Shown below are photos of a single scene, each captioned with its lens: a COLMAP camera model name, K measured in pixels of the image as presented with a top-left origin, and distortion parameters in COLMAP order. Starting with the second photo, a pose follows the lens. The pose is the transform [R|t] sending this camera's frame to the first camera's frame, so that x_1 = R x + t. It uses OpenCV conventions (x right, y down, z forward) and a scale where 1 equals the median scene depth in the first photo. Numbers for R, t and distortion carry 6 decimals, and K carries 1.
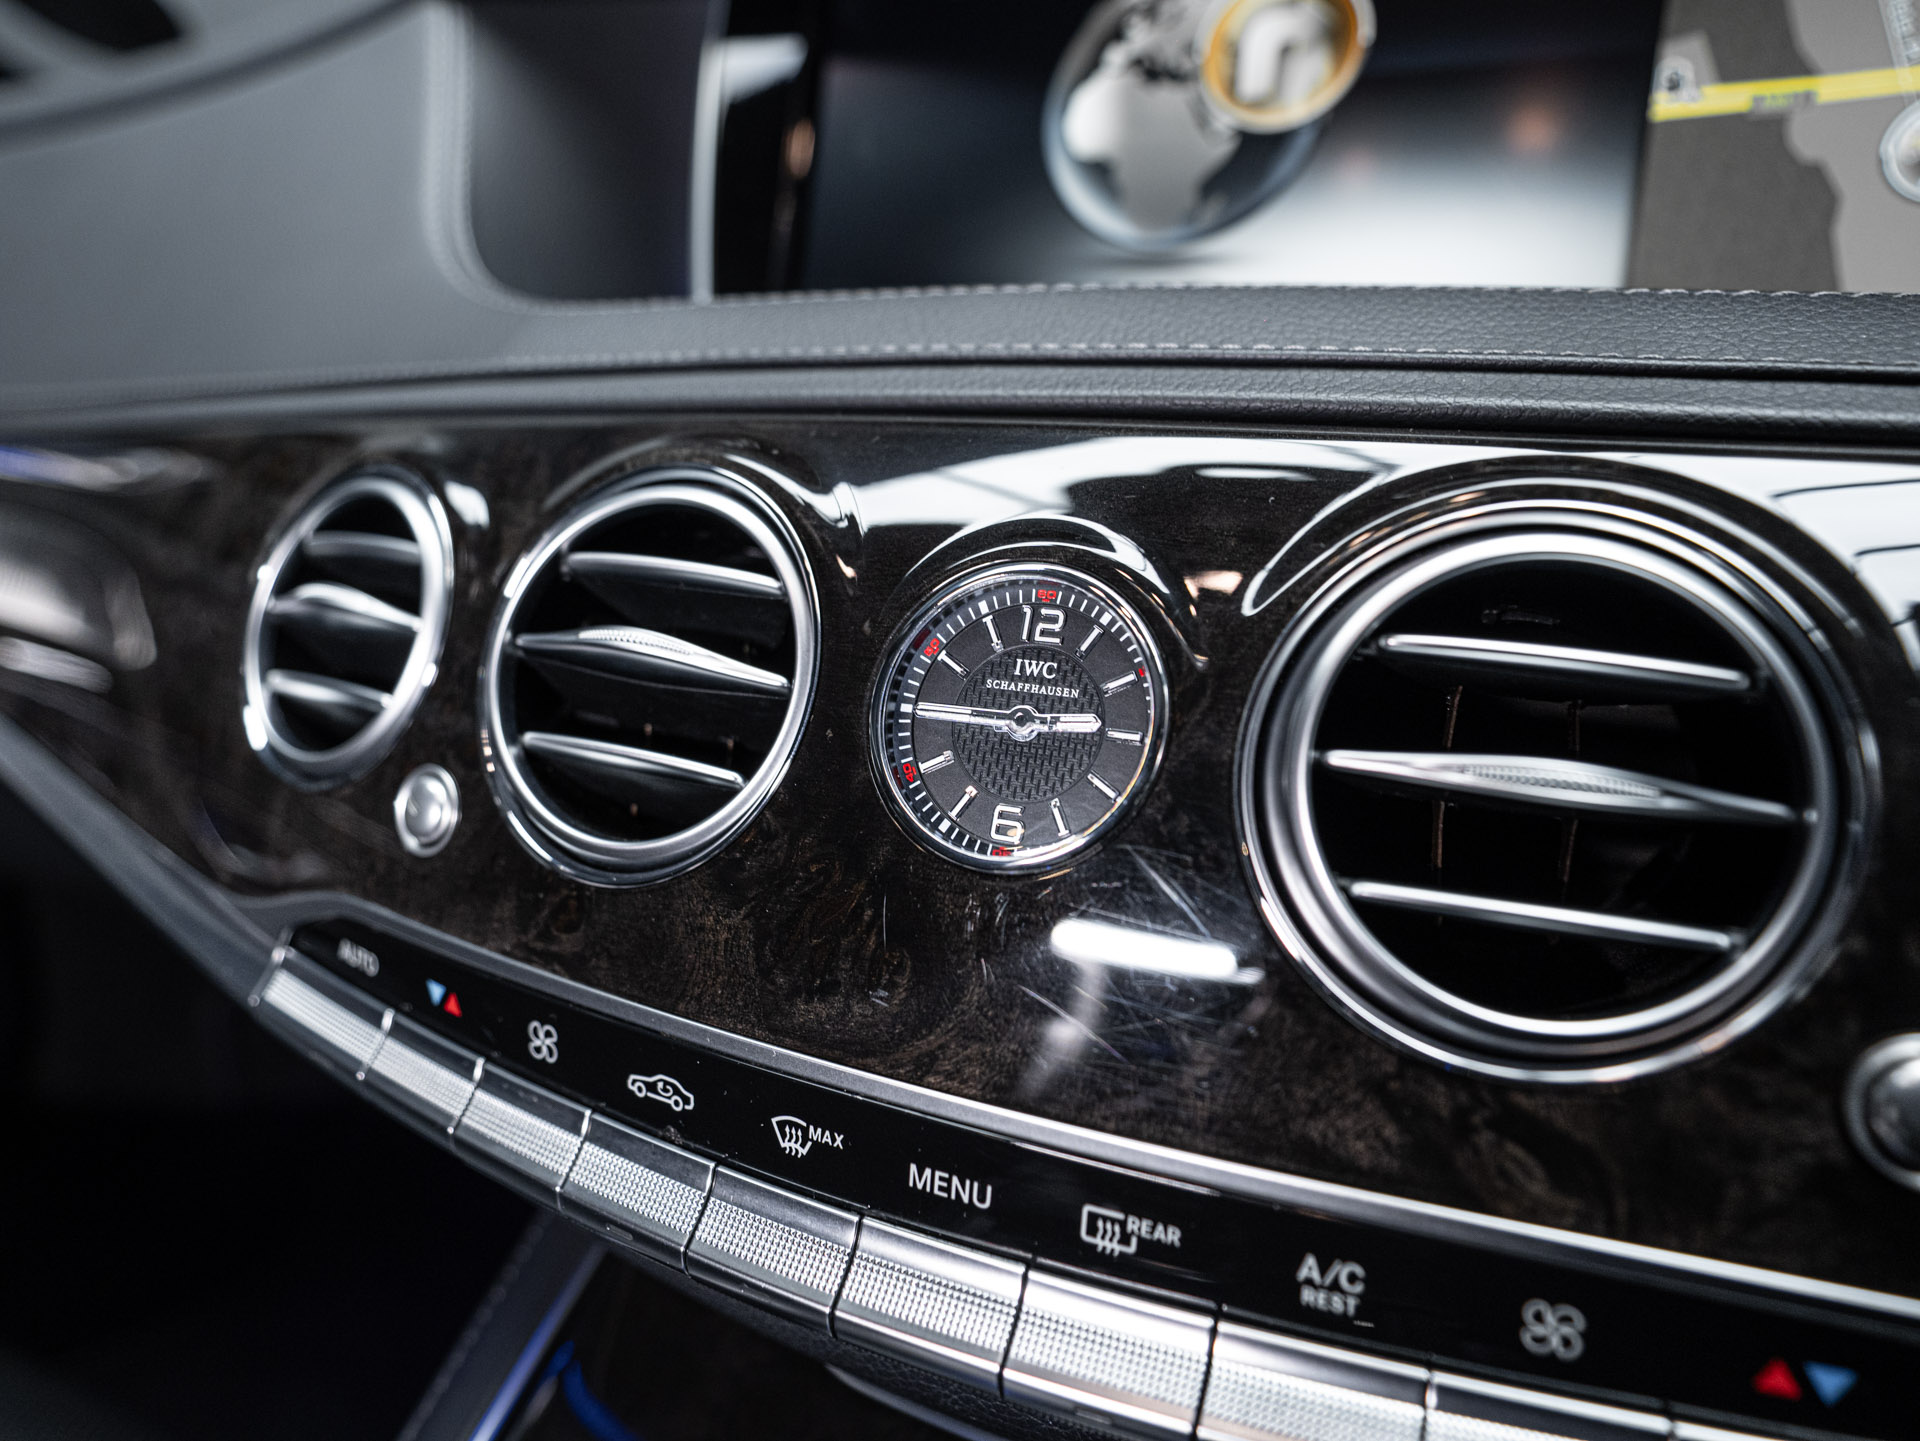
lens RADIAL K [[1205.9, 0, 948.7], [0, 1205.9, 709.3], [0, 0, 1]] dist [-0.042846, 0.037348]
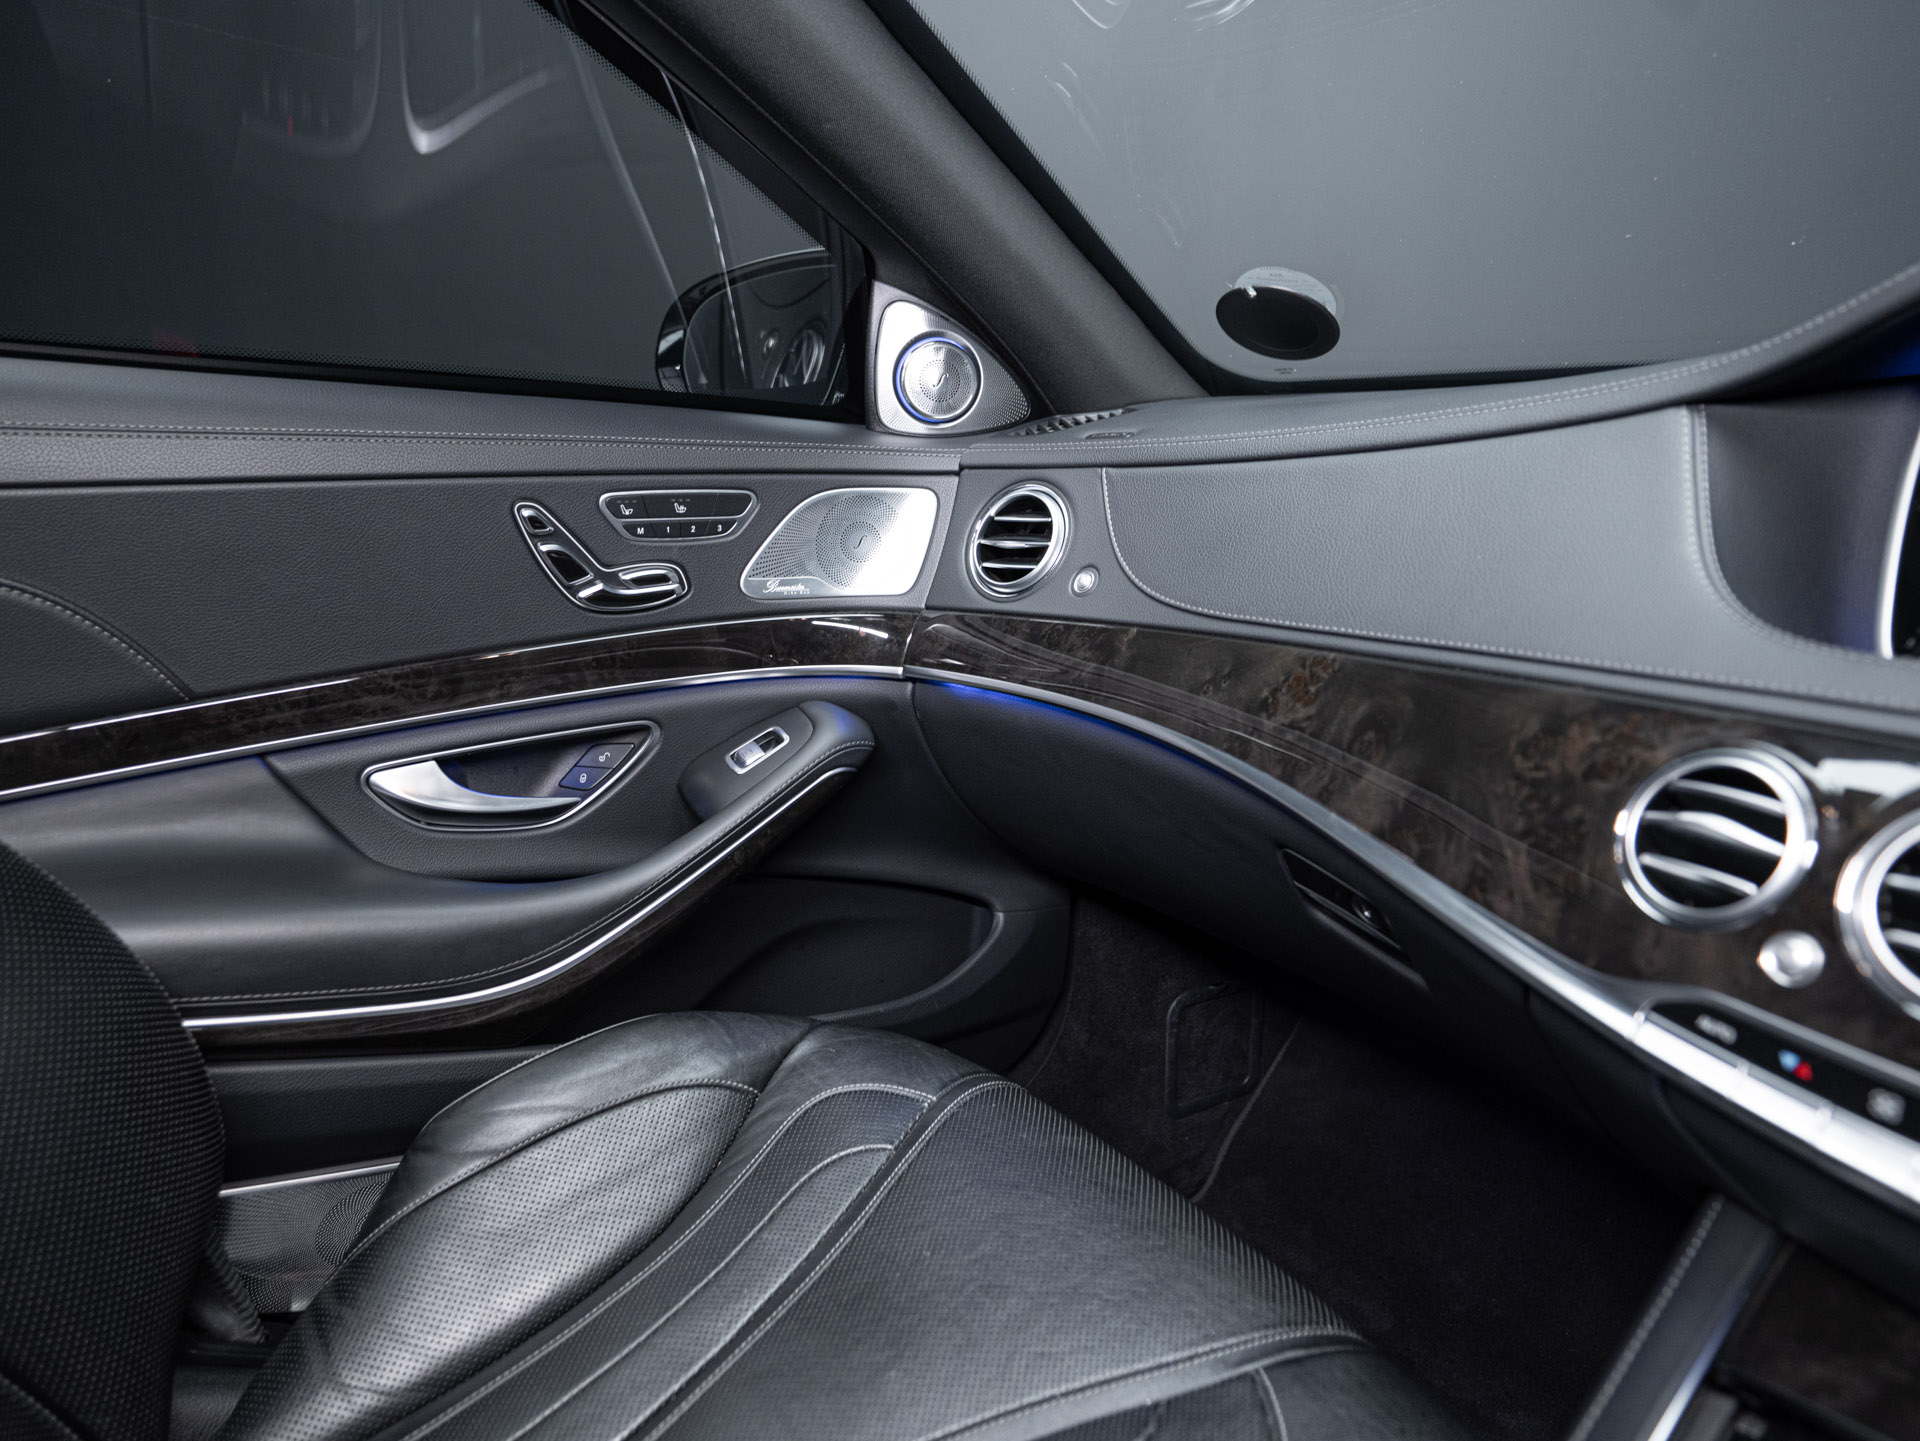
lens RADIAL K [[1205.9, 0, 957.8], [0, 1205.9, 722.8], [0, 0, 1]] dist [-0.042846, 0.037348]
pose [[0.848959, 0.128036, -0.512714, -0.672571], [-0.159357, 0.987068, -0.017372, -0.036582], [0.503859, 0.096453, 0.858384, -1.290184]]
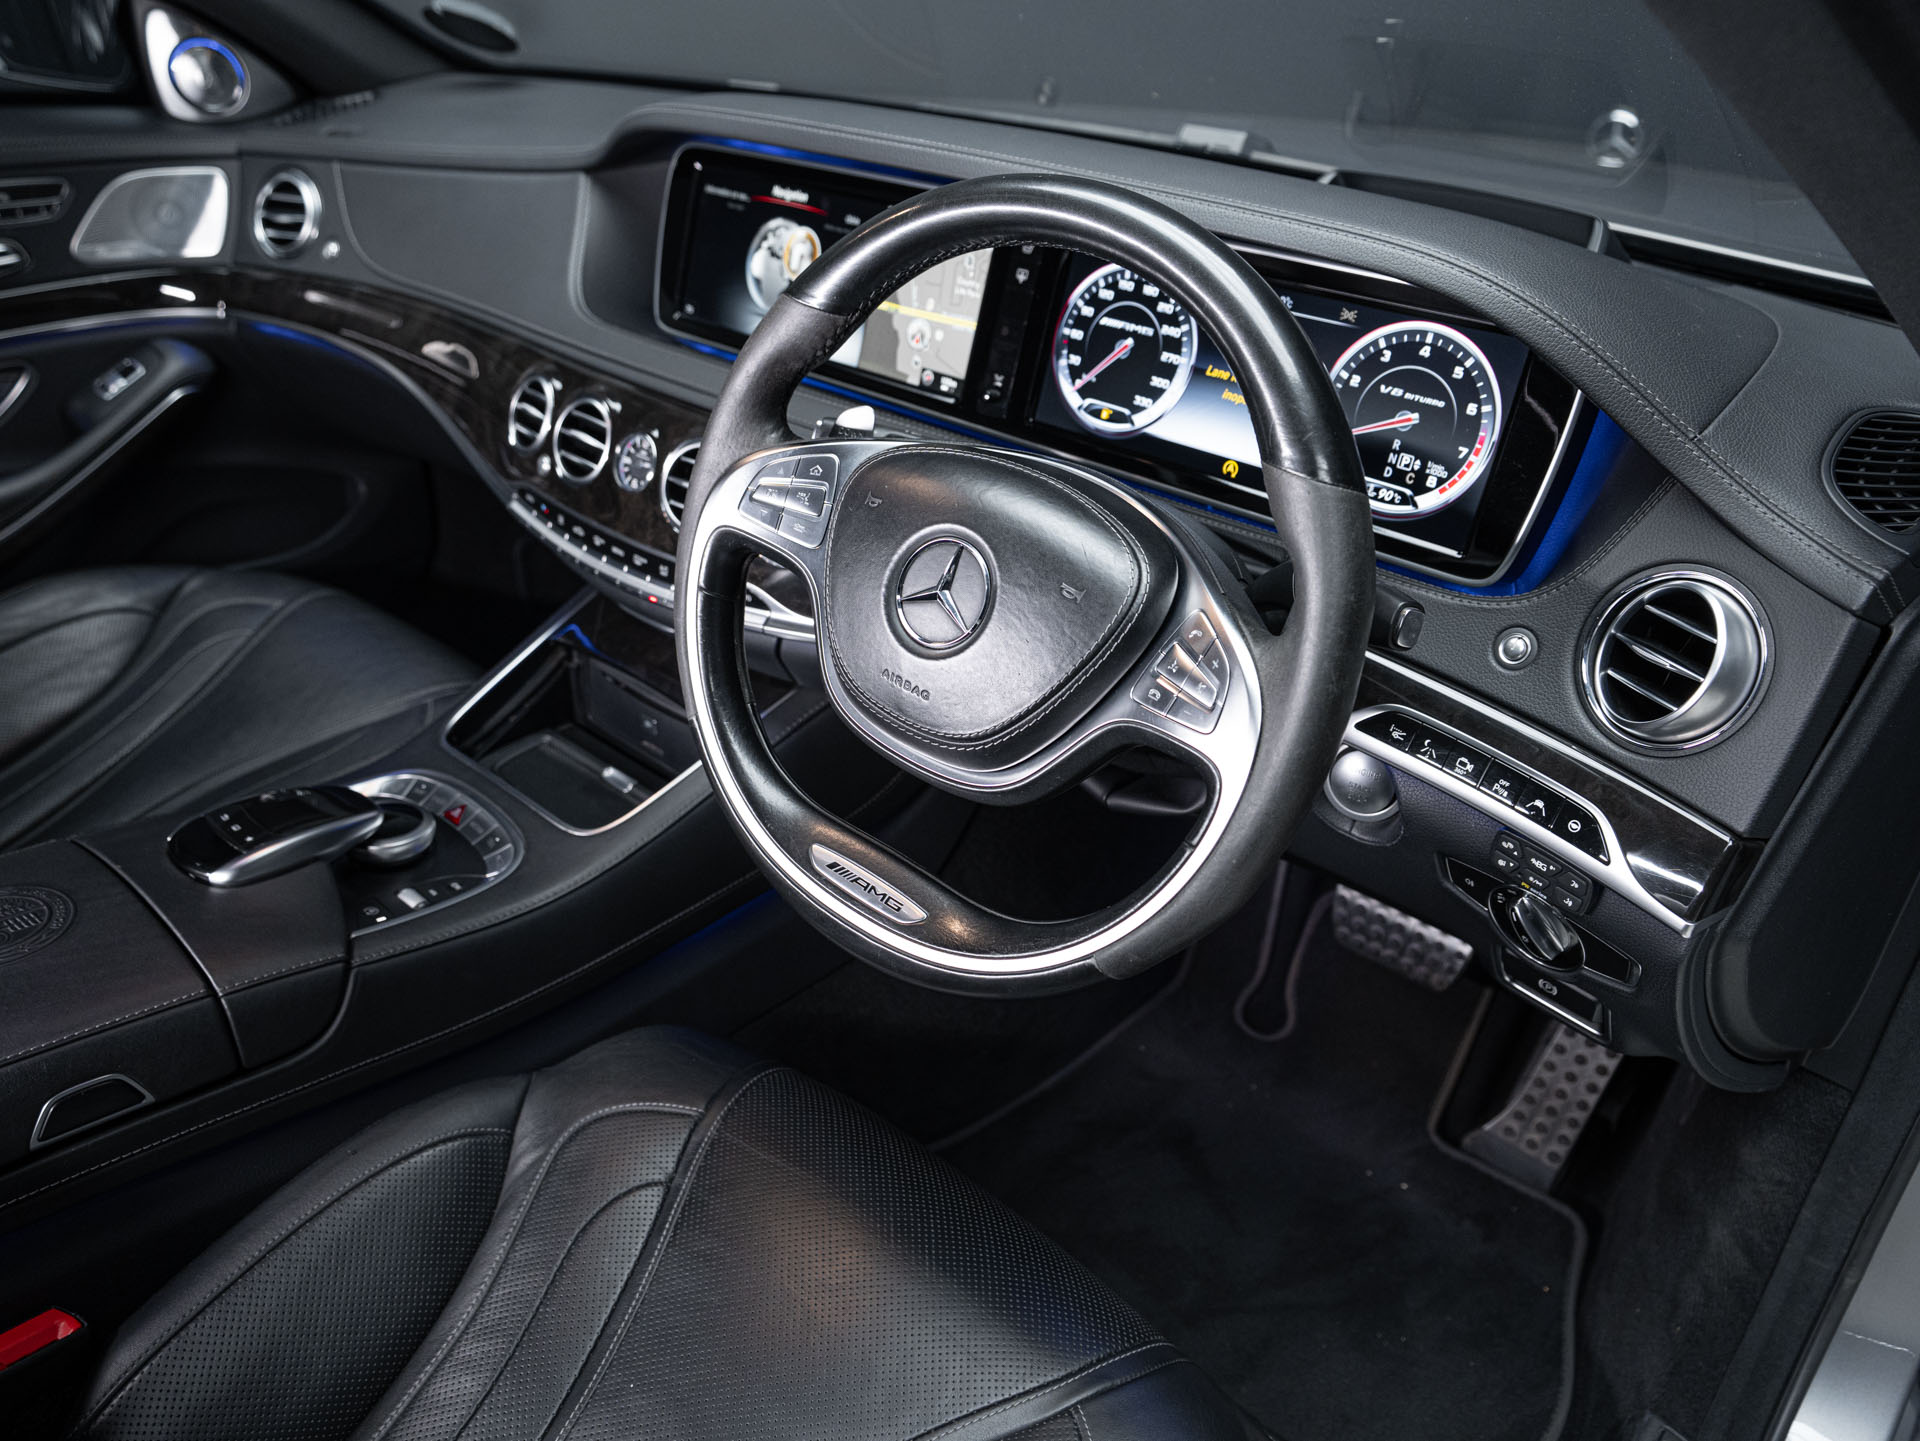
lens RADIAL K [[1533.4, 0, 953.2], [0, 1533.4, 712.5], [0, 0, 1]] dist [-0.014954, 0.072835]
pose [[0.948797, 0.166591, -0.268387, 2.765567], [-0.099283, 0.963843, 0.247286, -0.606763], [0.299878, -0.207978, 0.931031, -4.139003]]
